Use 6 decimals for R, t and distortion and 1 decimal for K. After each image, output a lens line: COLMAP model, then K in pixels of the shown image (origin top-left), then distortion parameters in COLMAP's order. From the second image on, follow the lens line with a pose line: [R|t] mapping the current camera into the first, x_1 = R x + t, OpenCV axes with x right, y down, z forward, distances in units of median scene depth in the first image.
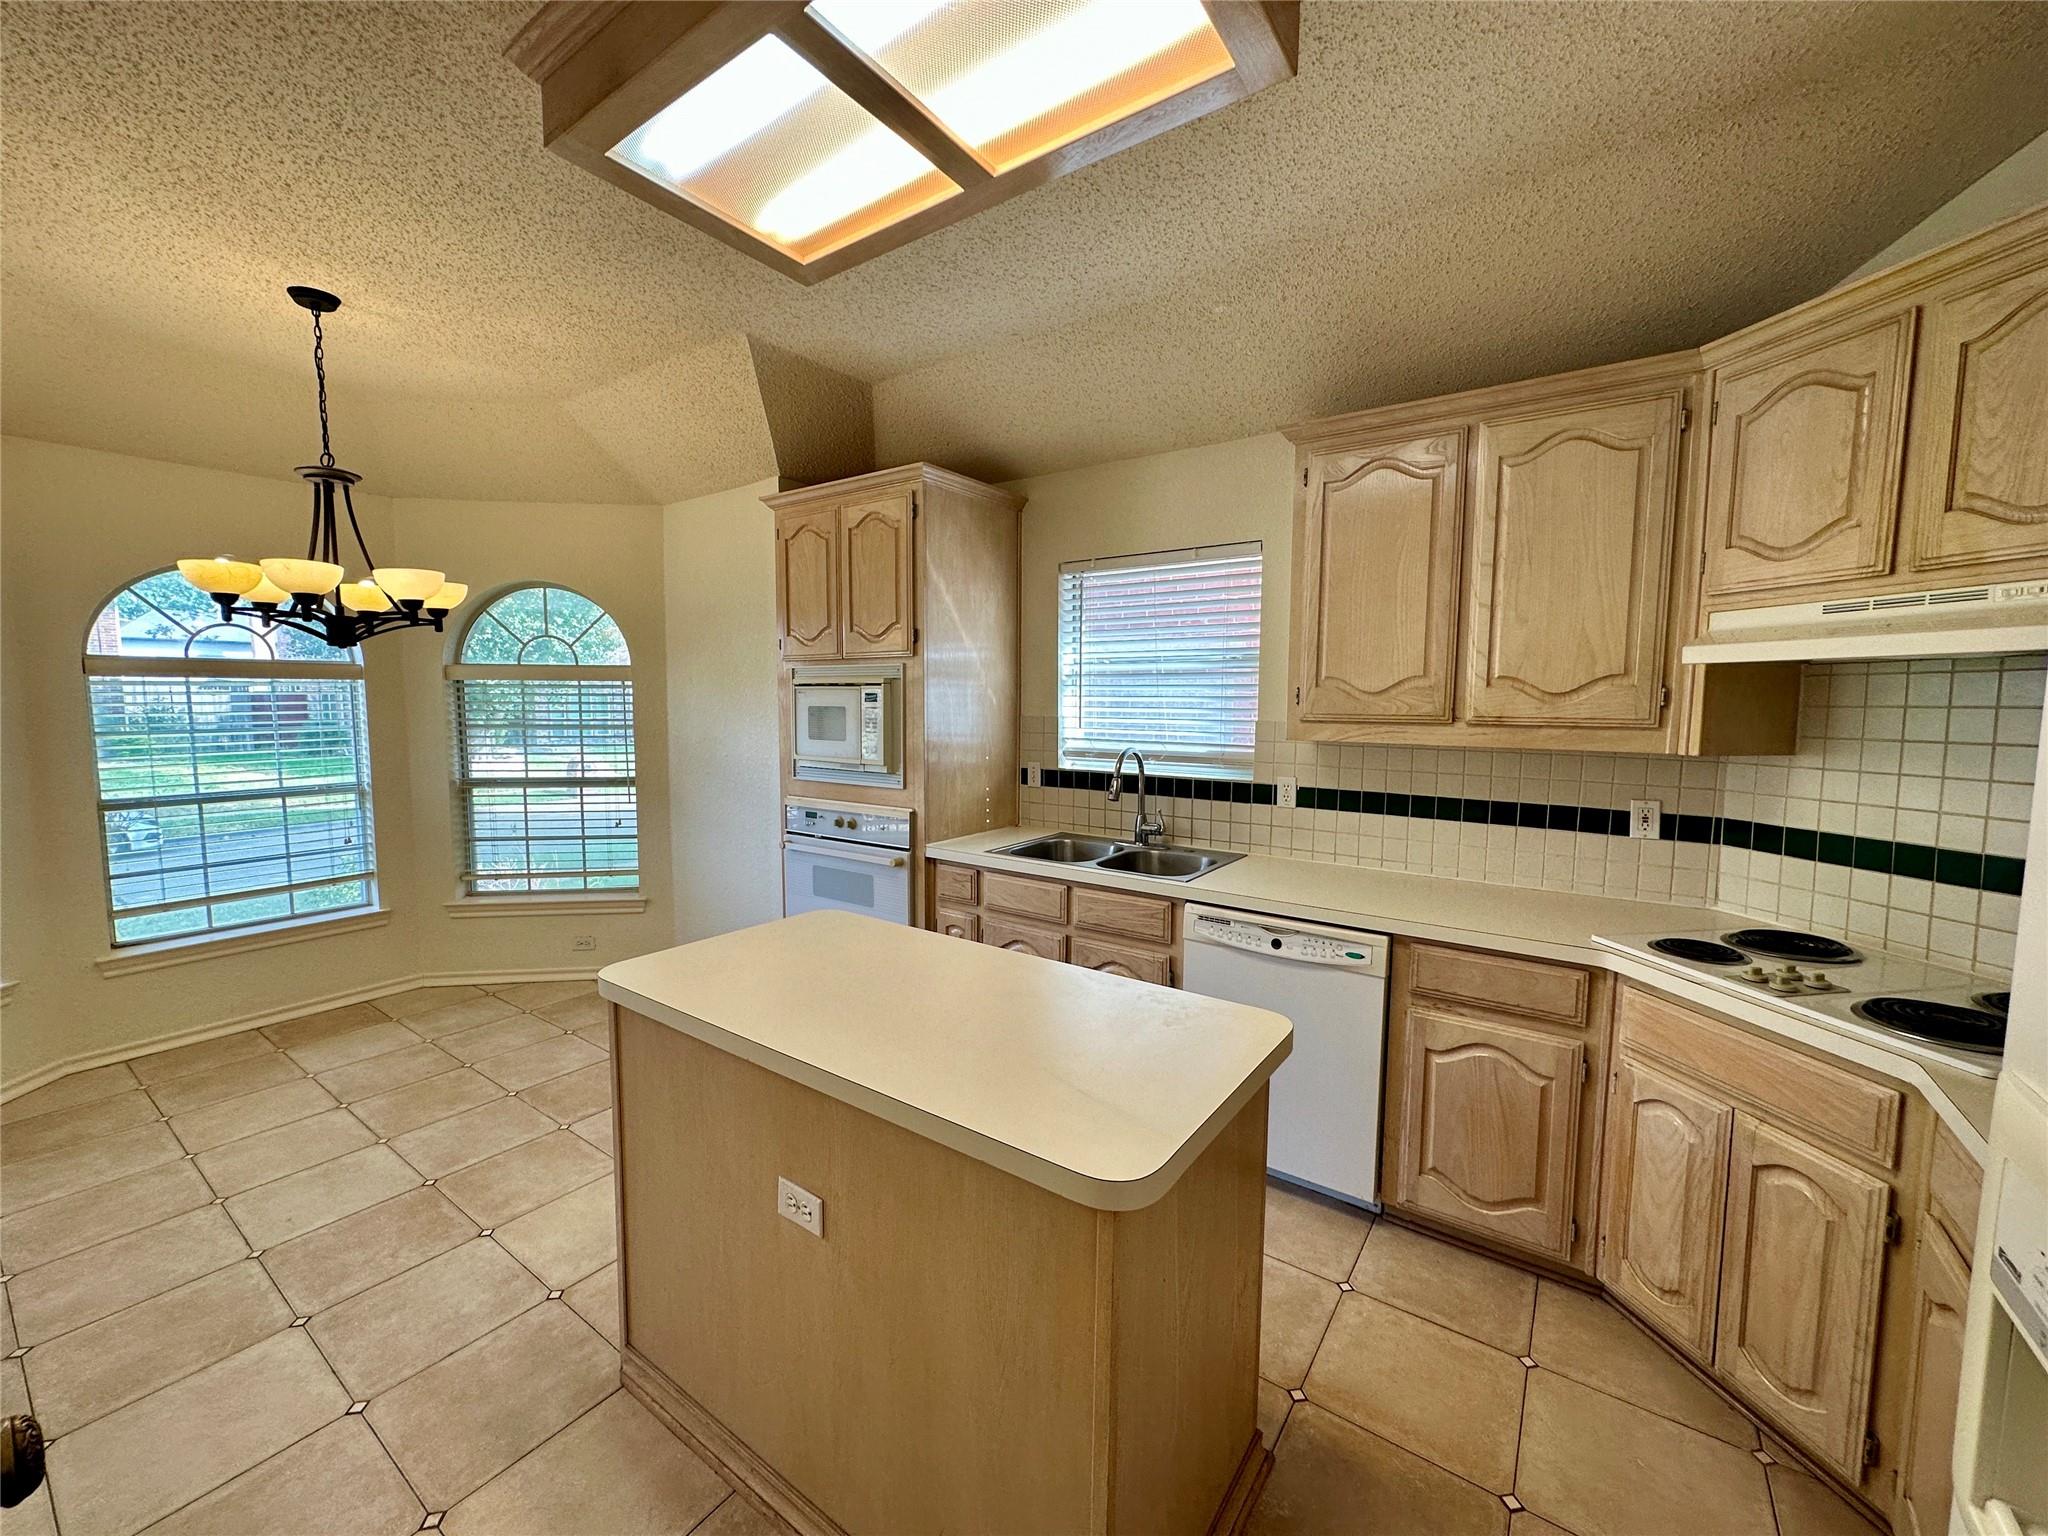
lens RADIAL K [[815.1, 0, 1015.3], [0, 815.1, 765.4], [0, 0, 1]] dist [-0.000325, -0.000156]
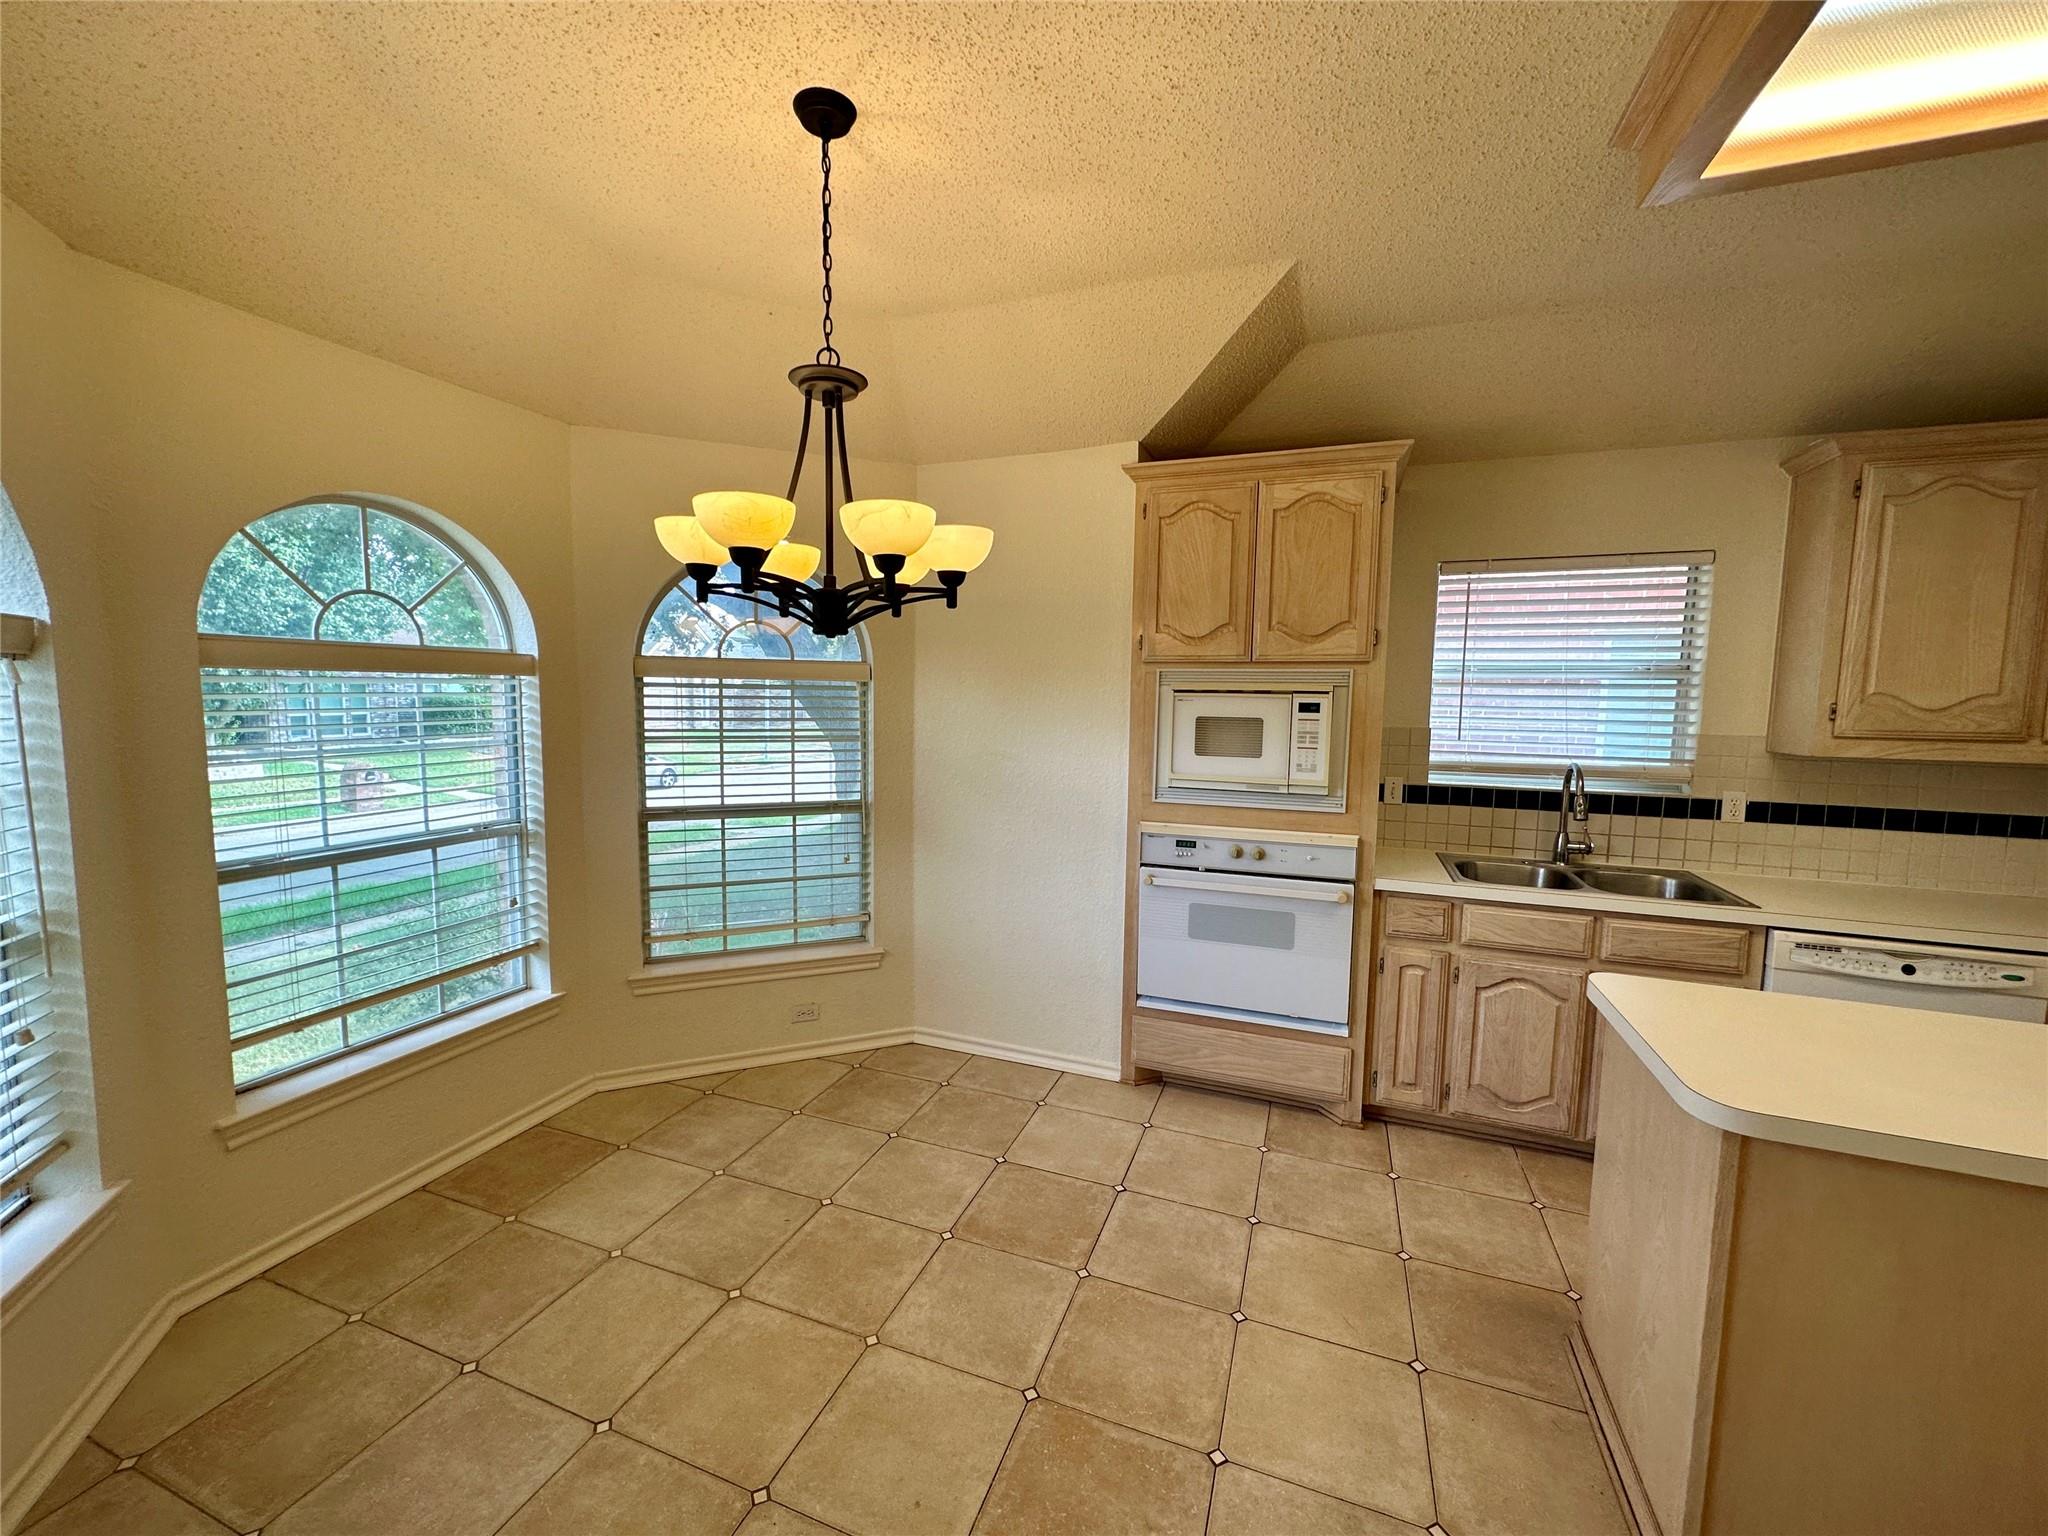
lens RADIAL K [[815.1, 0, 1021.0], [0, 815.1, 767.0], [0, 0, 1]] dist [-0.000325, -0.000156]
pose [[0.966900, -0.013925, 0.254774, -0.697019], [0.012325, 0.999893, 0.007876, -0.031509], [-0.254856, -0.004475, 0.966969, 0.245165]]
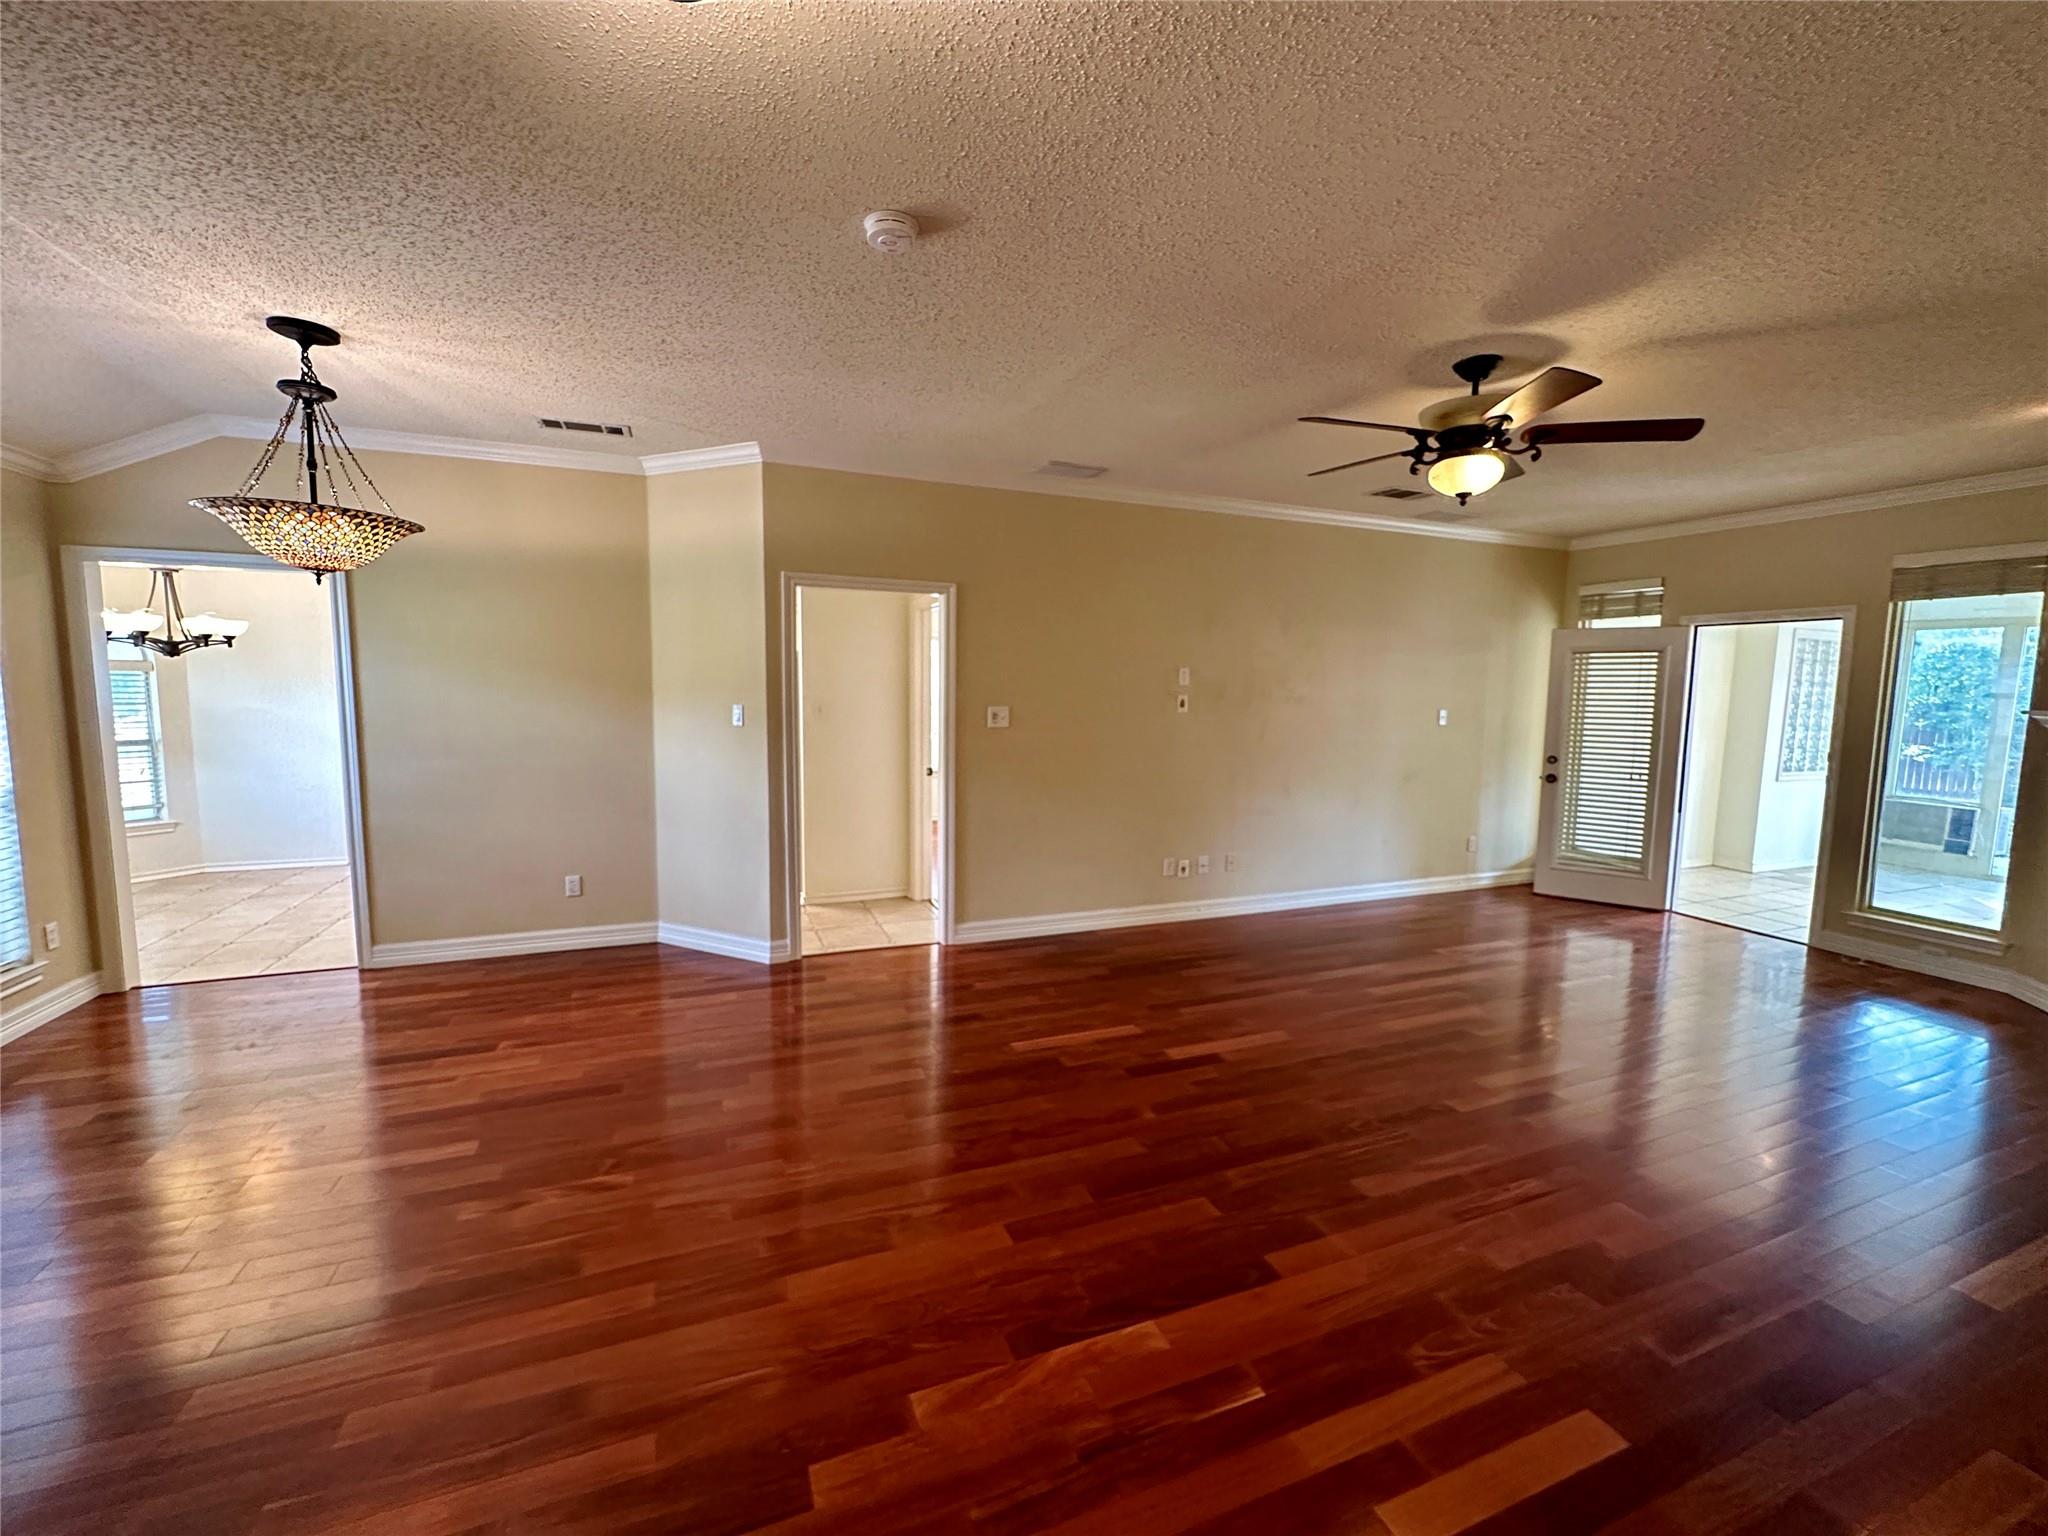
lens RADIAL K [[815.1, 0, 1026.7], [0, 815.1, 769.0], [0, 0, 1]] dist [-0.000325, -0.000156]
pose [[0.516534, -0.080011, 0.852521, -1.209463], [0.063377, 0.996466, 0.055121, 0.113094], [-0.853918, 0.025558, 0.519779, -1.457850]]
